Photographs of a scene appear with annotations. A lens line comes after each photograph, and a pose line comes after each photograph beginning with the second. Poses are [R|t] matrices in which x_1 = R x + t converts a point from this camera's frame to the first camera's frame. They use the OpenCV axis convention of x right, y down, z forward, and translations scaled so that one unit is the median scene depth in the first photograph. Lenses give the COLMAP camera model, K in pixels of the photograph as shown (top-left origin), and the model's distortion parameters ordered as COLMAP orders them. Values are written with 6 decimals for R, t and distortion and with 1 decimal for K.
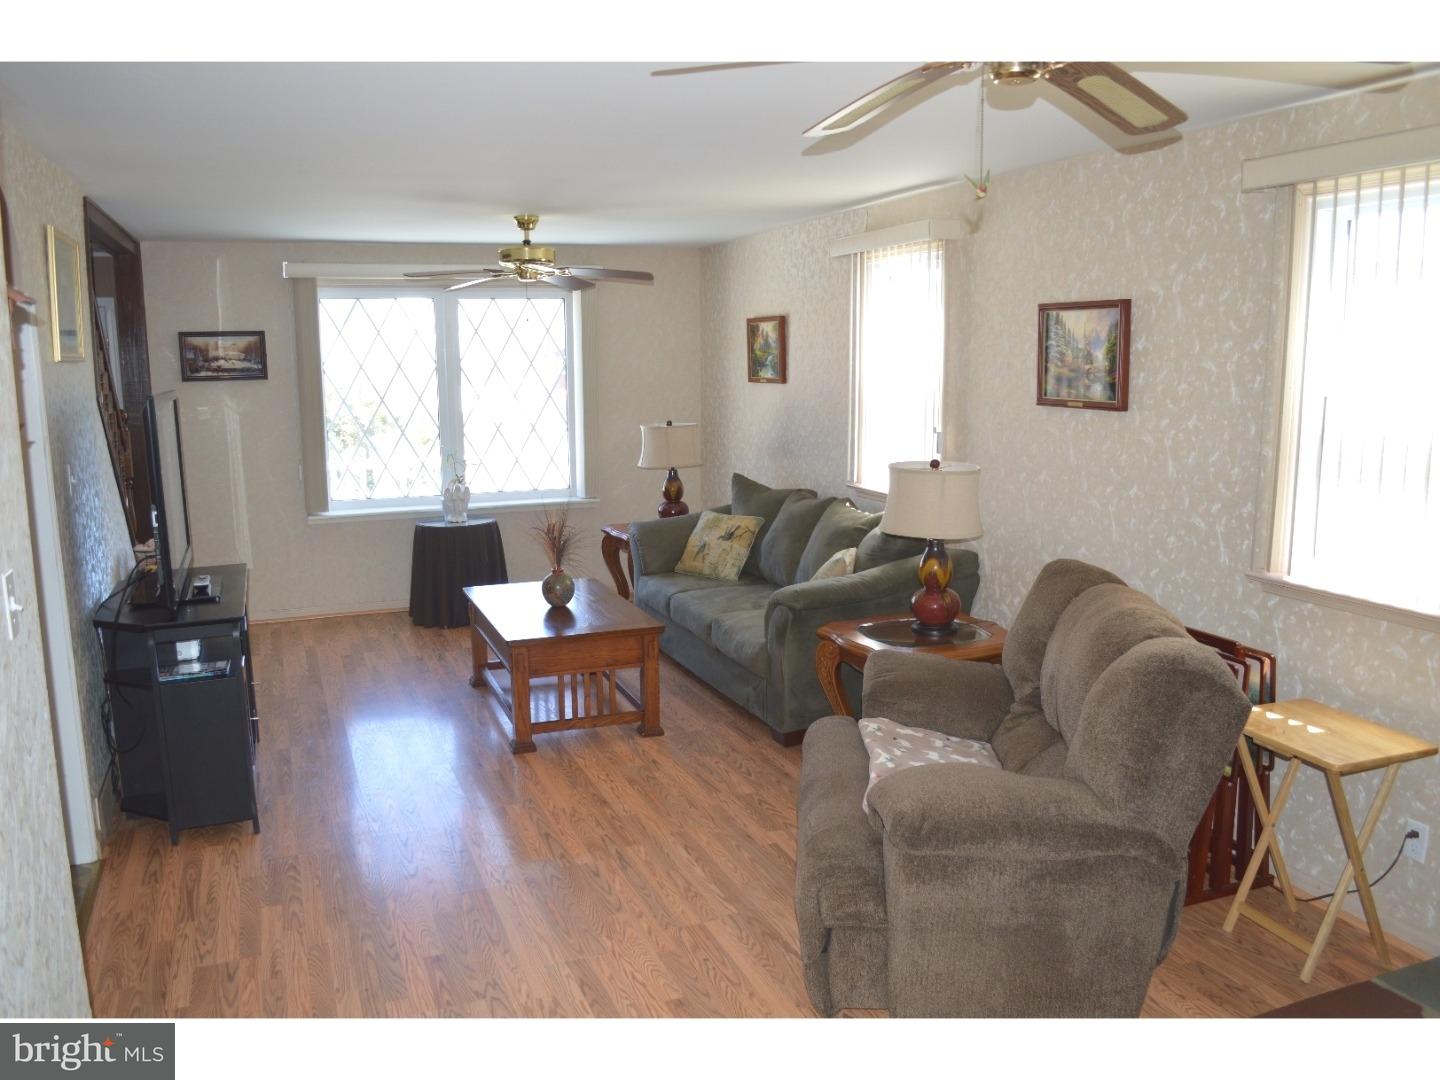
lens RADIAL K [[1153.9, 0, 720.1], [0, 1153.9, 548.0], [0, 0, 1]] dist [-0.084929, 0.012310]
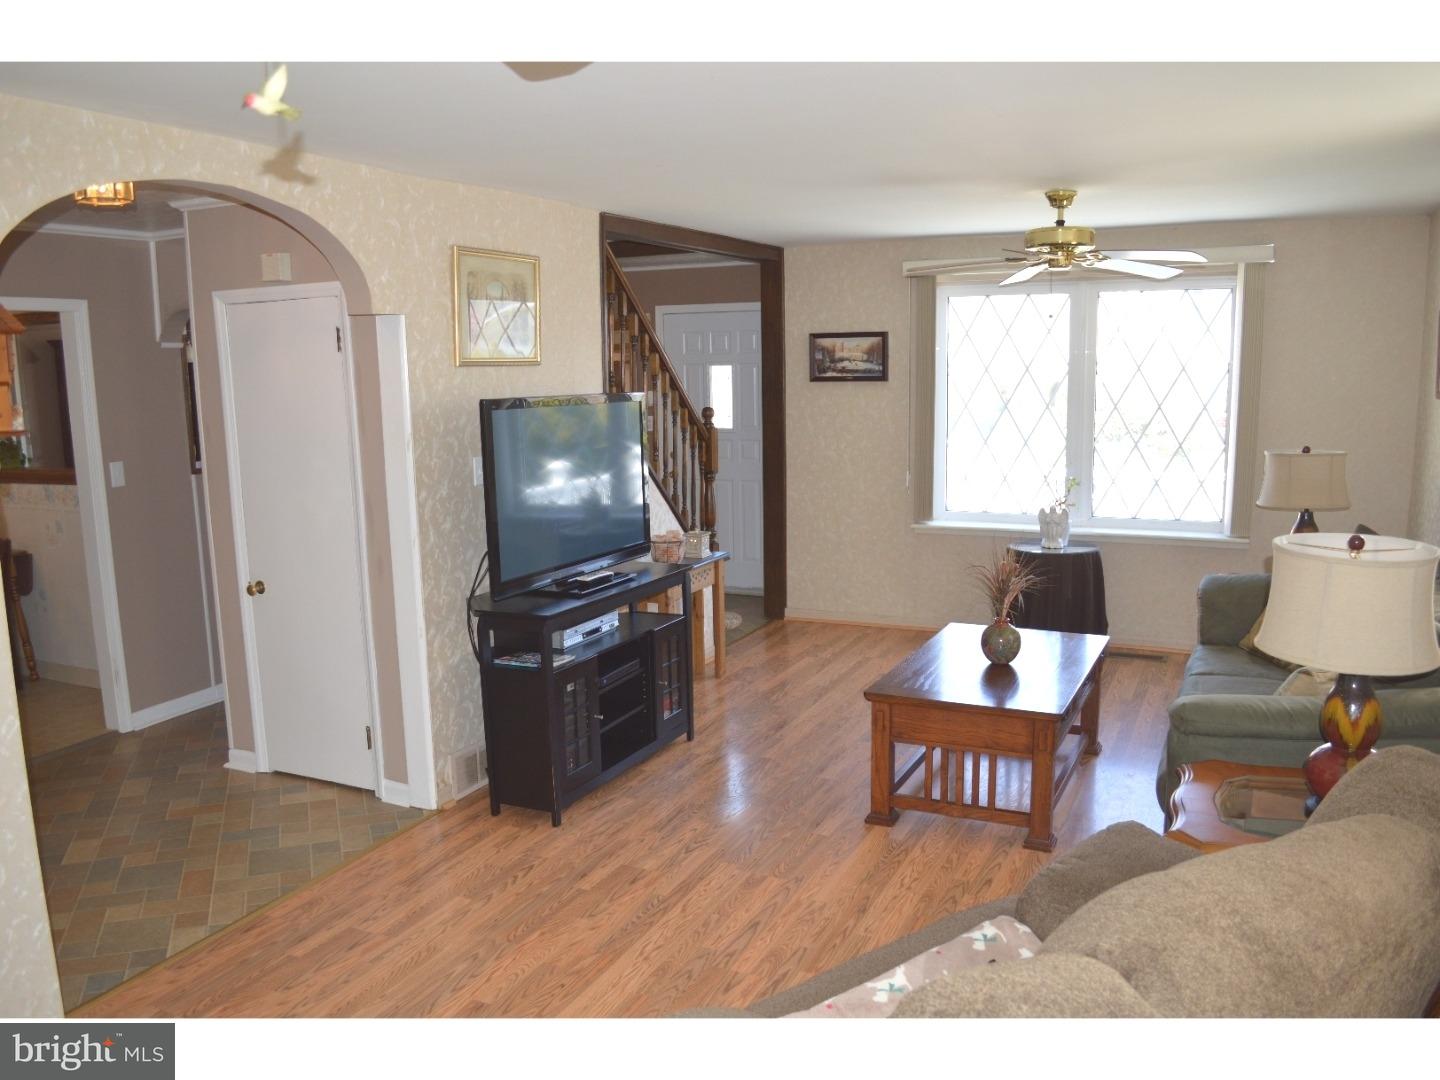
lens RADIAL K [[1153.9, 0, 724.5], [0, 1153.9, 547.0], [0, 0, 1]] dist [-0.084929, 0.012310]
pose [[0.682039, 0.112535, -0.722605, 0.383453], [-0.112369, 0.992482, 0.048504, -0.061700], [0.722631, 0.048117, 0.689557, 0.352840]]
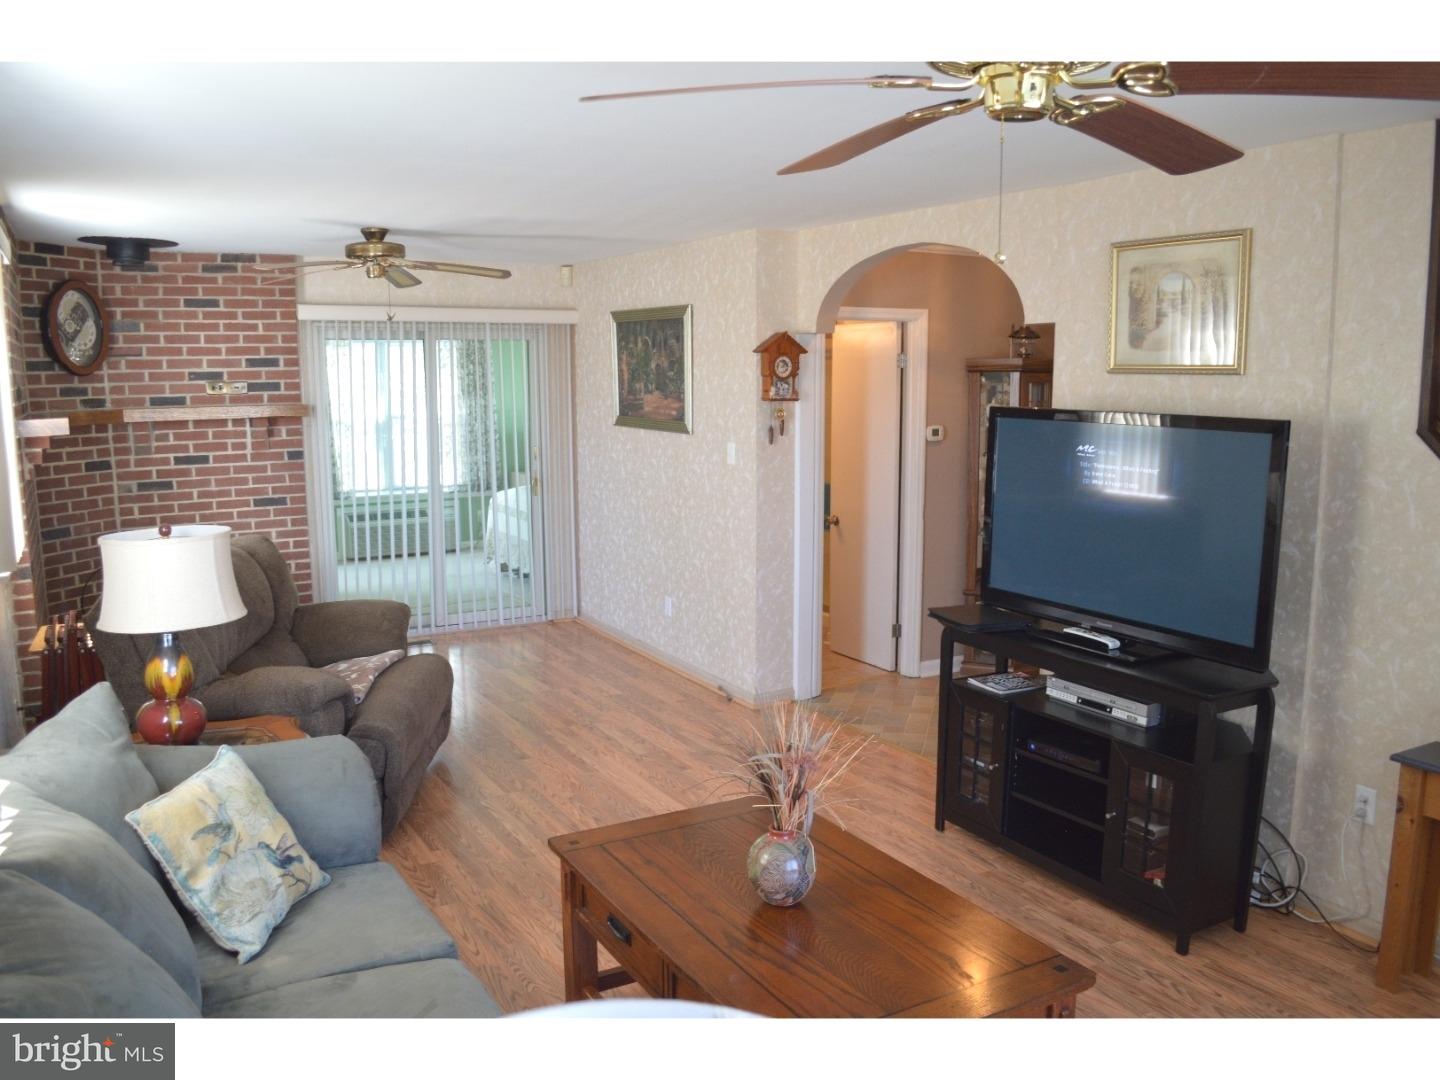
lens RADIAL K [[1153.9, 0, 712.0], [0, 1153.9, 557.9], [0, 0, 1]] dist [-0.084929, 0.012310]
pose [[-0.990434, 0.034122, -0.133702, -0.065599], [-0.010696, 0.947043, 0.320930, -0.293341], [0.137572, 0.319290, -0.937618, 1.727613]]
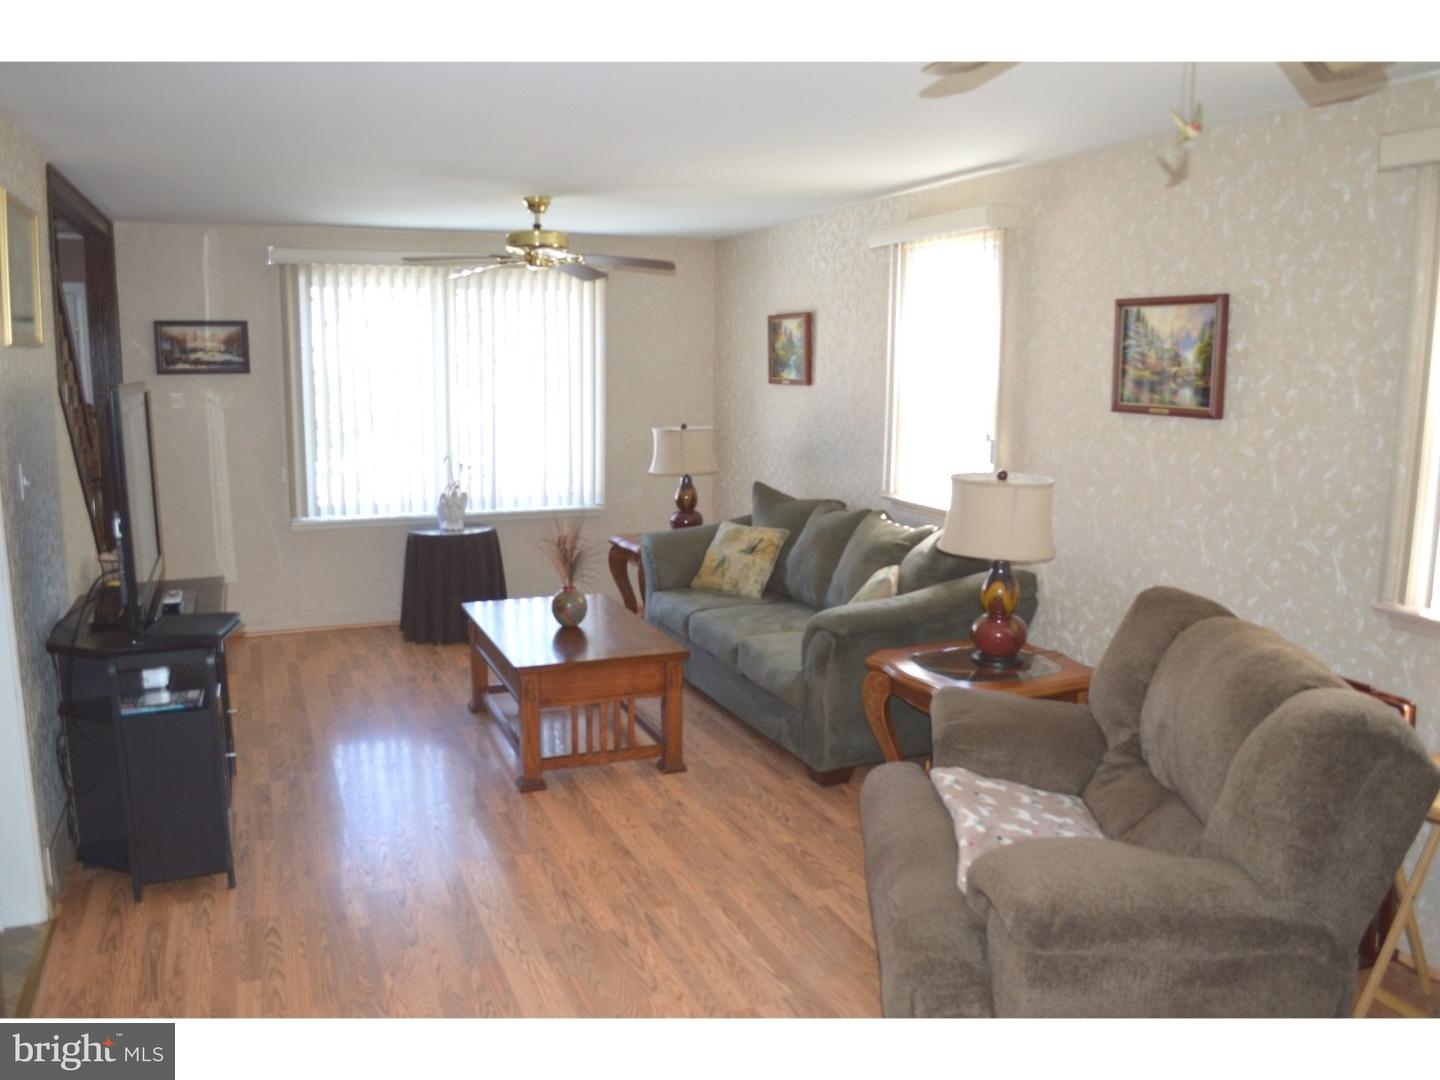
lens RADIAL K [[1153.9, 0, 719.9], [0, 1153.9, 549.5], [0, 0, 1]] dist [-0.084929, 0.012310]
pose [[0.999811, 0.011595, 0.015602, -0.045144], [-0.011546, 0.999928, -0.003245, -0.010356], [-0.015639, 0.003064, 0.999873, 0.112194]]
